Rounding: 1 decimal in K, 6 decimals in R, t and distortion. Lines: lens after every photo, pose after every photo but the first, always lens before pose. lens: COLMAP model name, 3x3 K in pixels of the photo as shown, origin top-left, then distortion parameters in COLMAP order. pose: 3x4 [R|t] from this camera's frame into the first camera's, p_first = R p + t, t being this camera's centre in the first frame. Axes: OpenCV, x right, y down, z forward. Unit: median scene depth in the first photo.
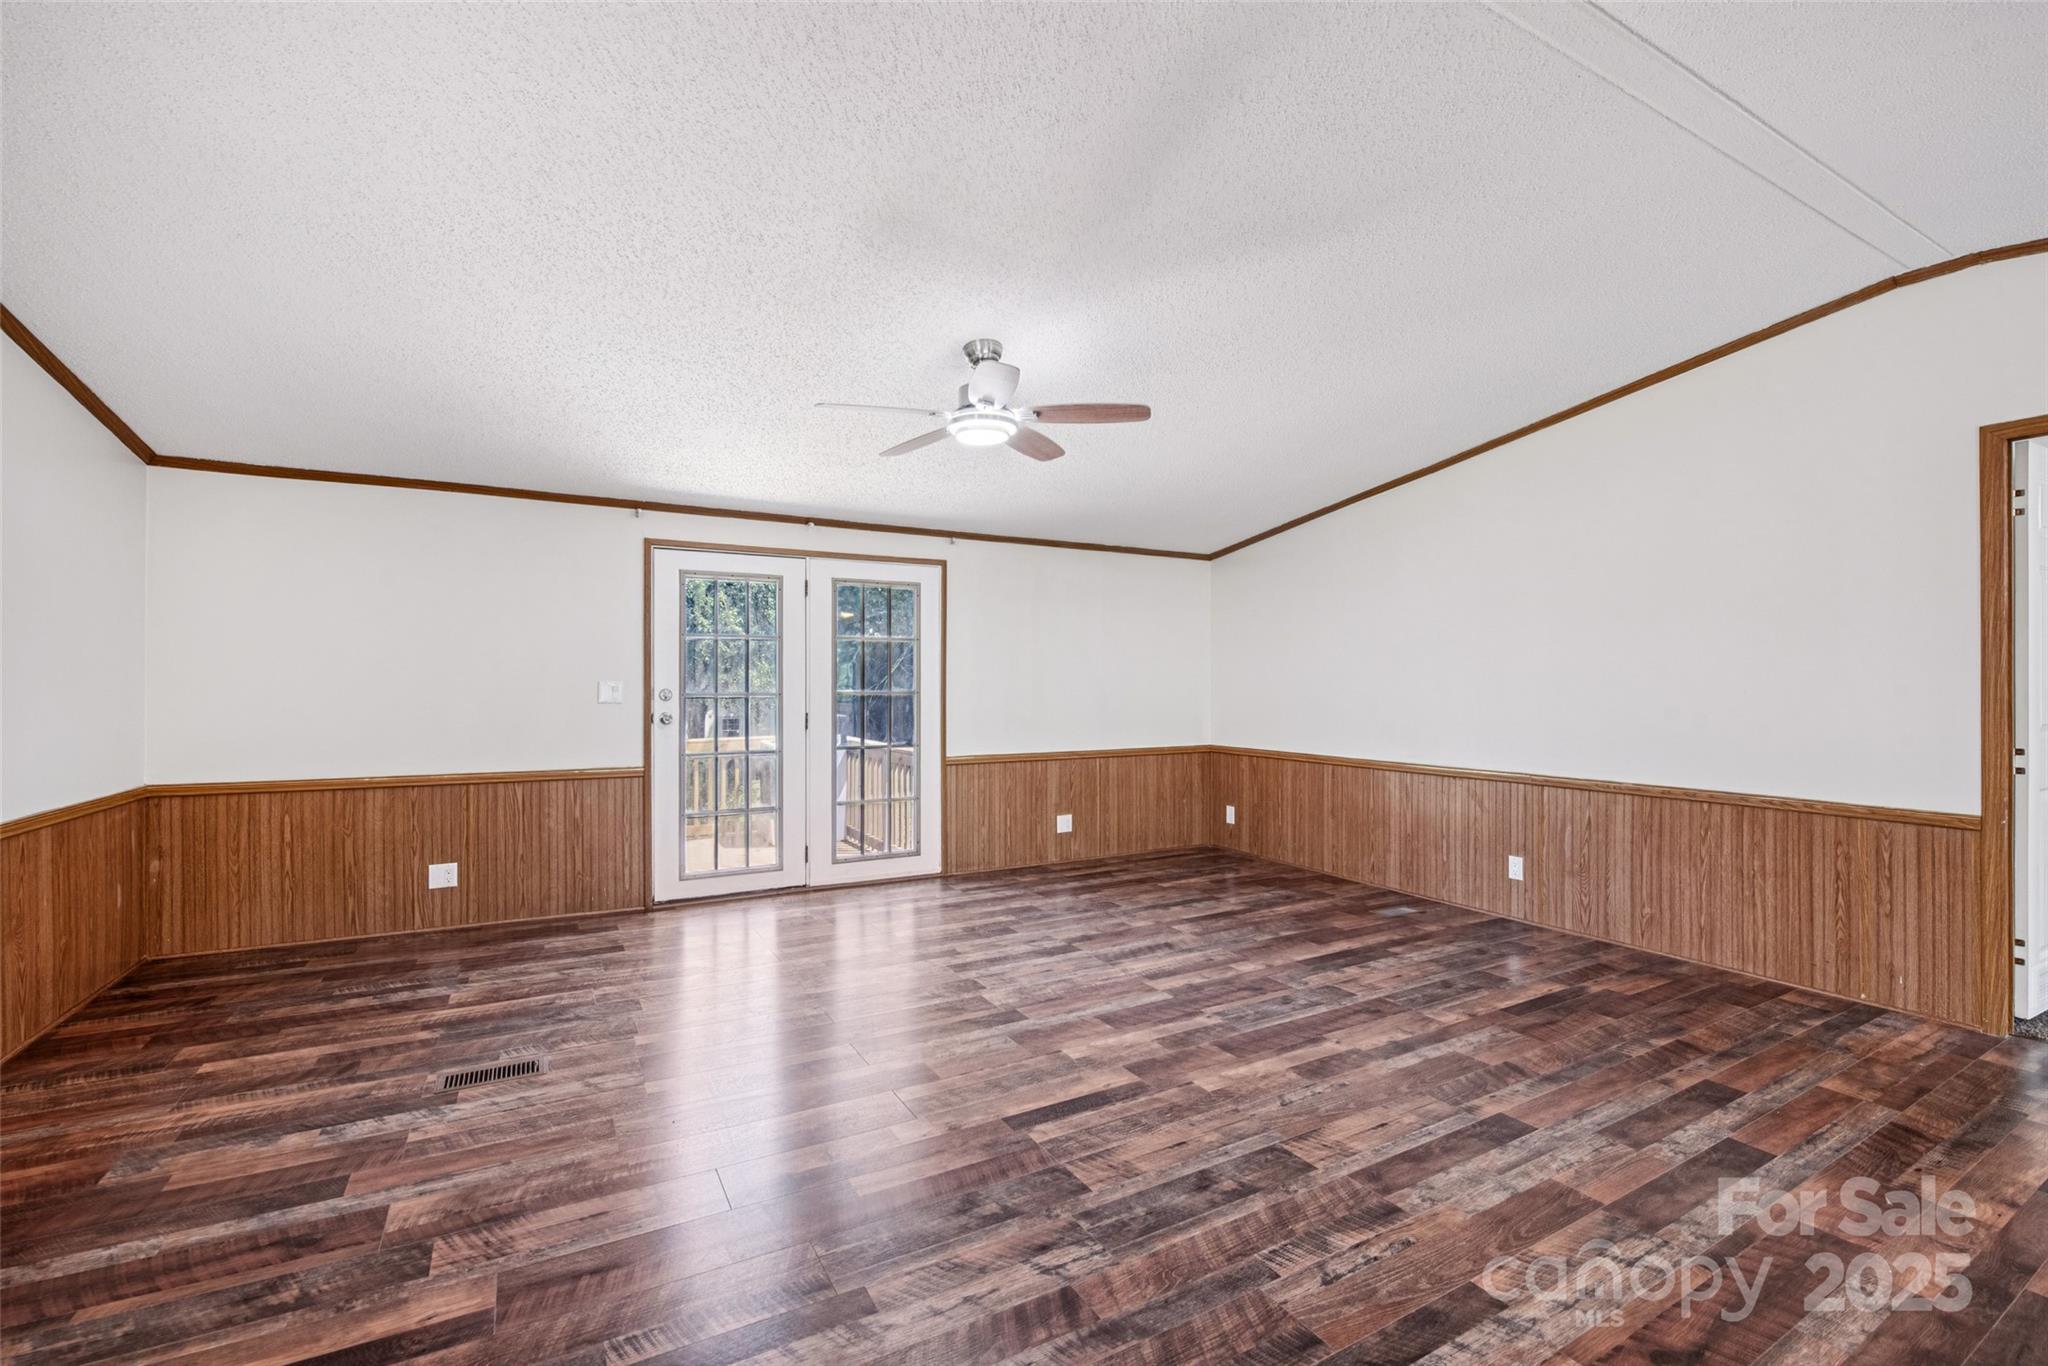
lens RADIAL K [[866.5, 0, 1021.6], [0, 866.5, 683.7], [0, 0, 1]] dist [-0.014329, -0.002658]
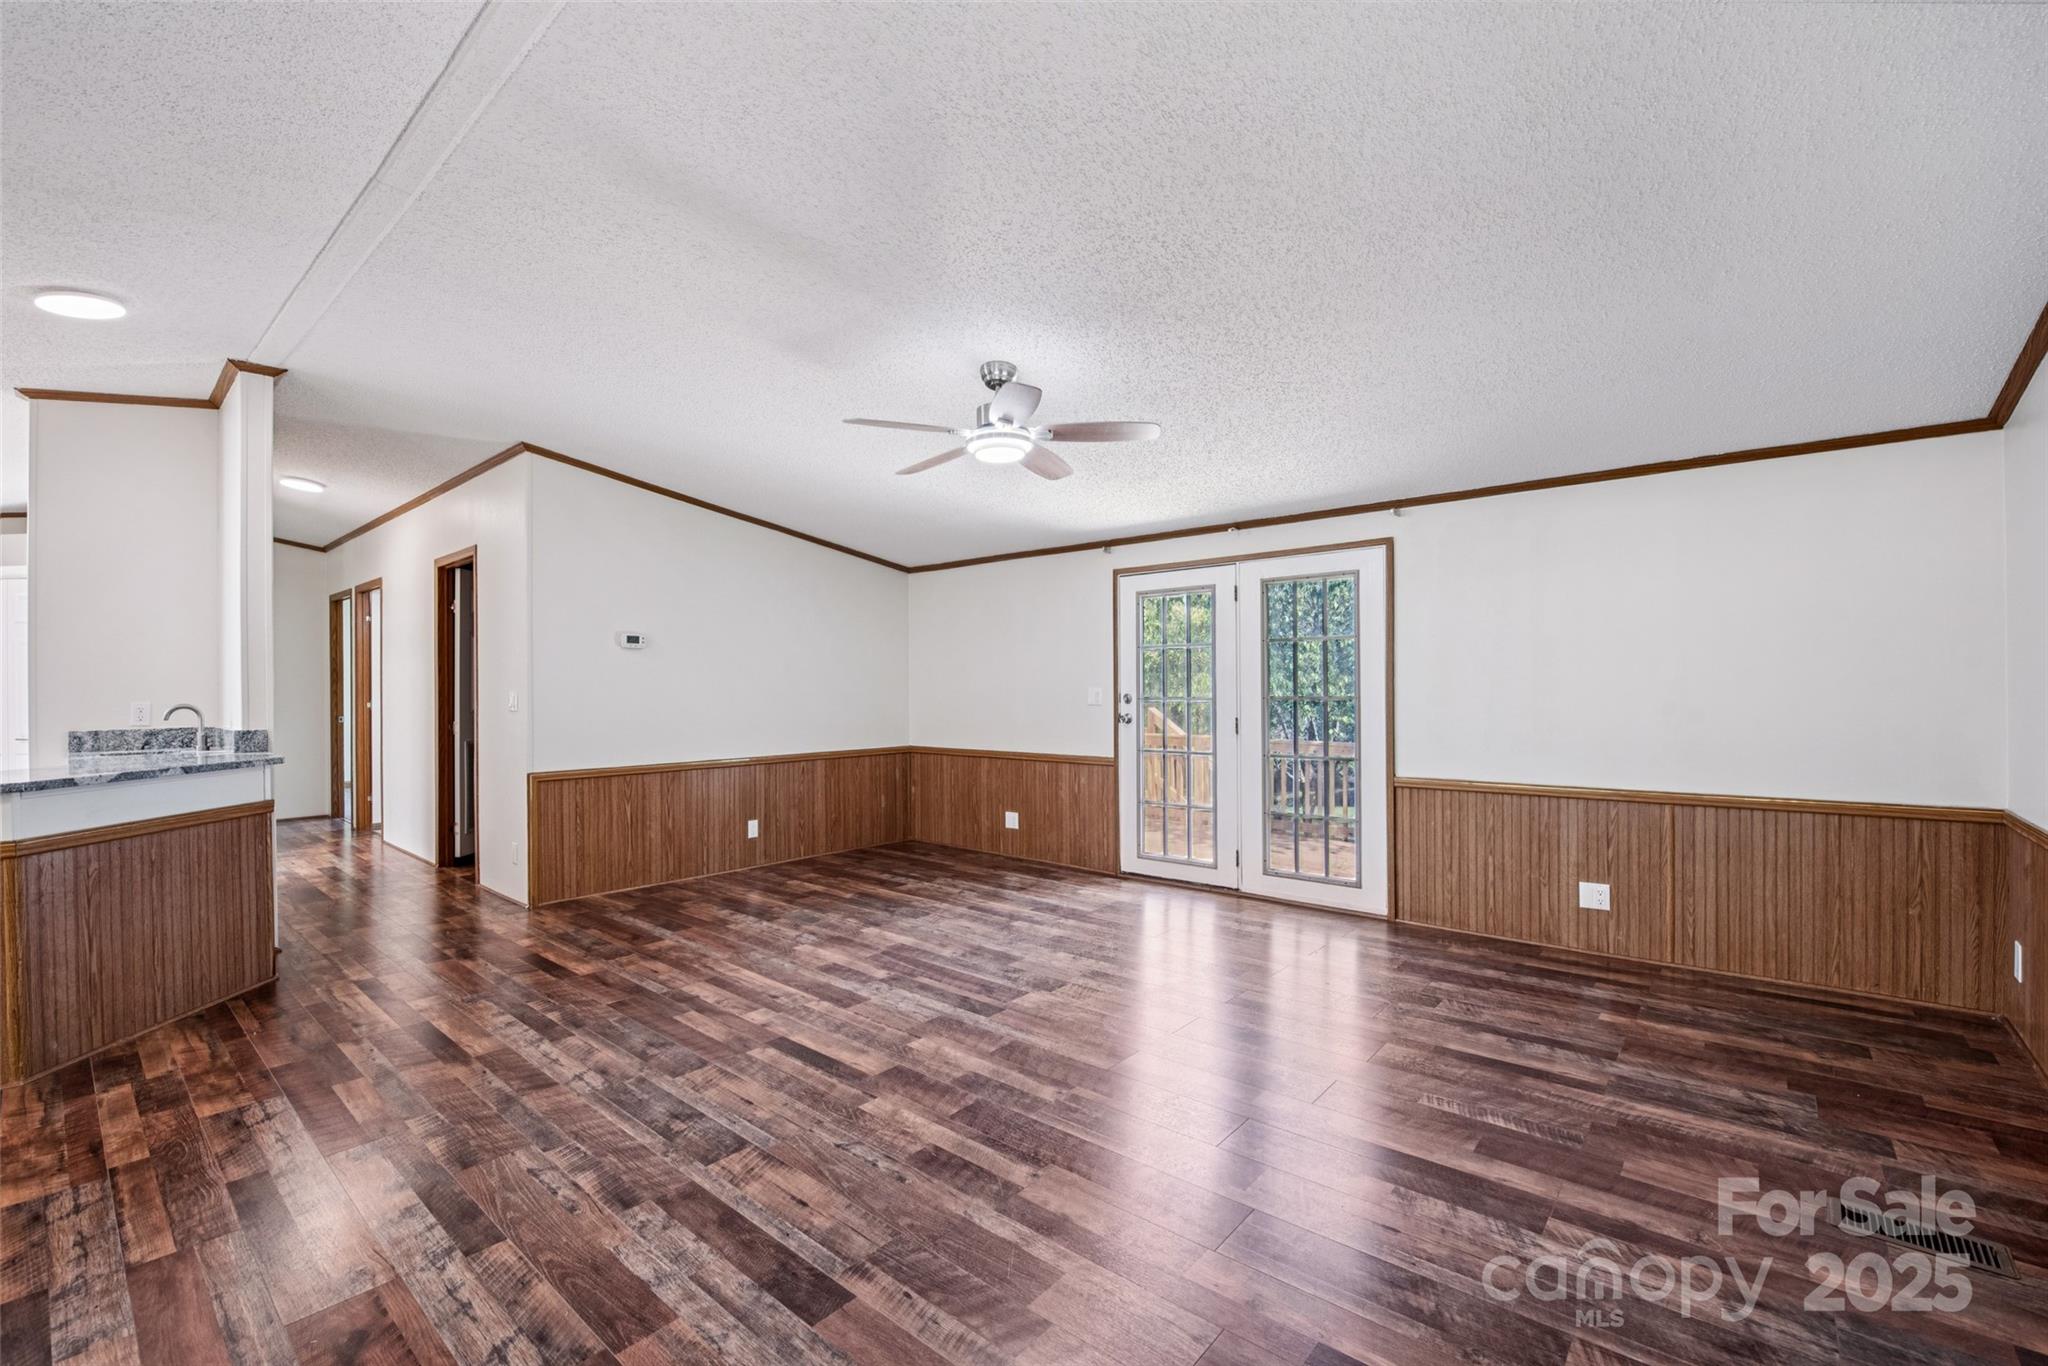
lens RADIAL K [[866.5, 0, 1028.1], [0, 866.5, 687.8], [0, 0, 1]] dist [-0.014329, -0.002658]
pose [[0.350851, -0.003953, -0.936423, 0.710680], [0.006867, 0.999975, -0.001649, -0.000936], [0.936406, -0.005852, 0.350869, 0.494577]]
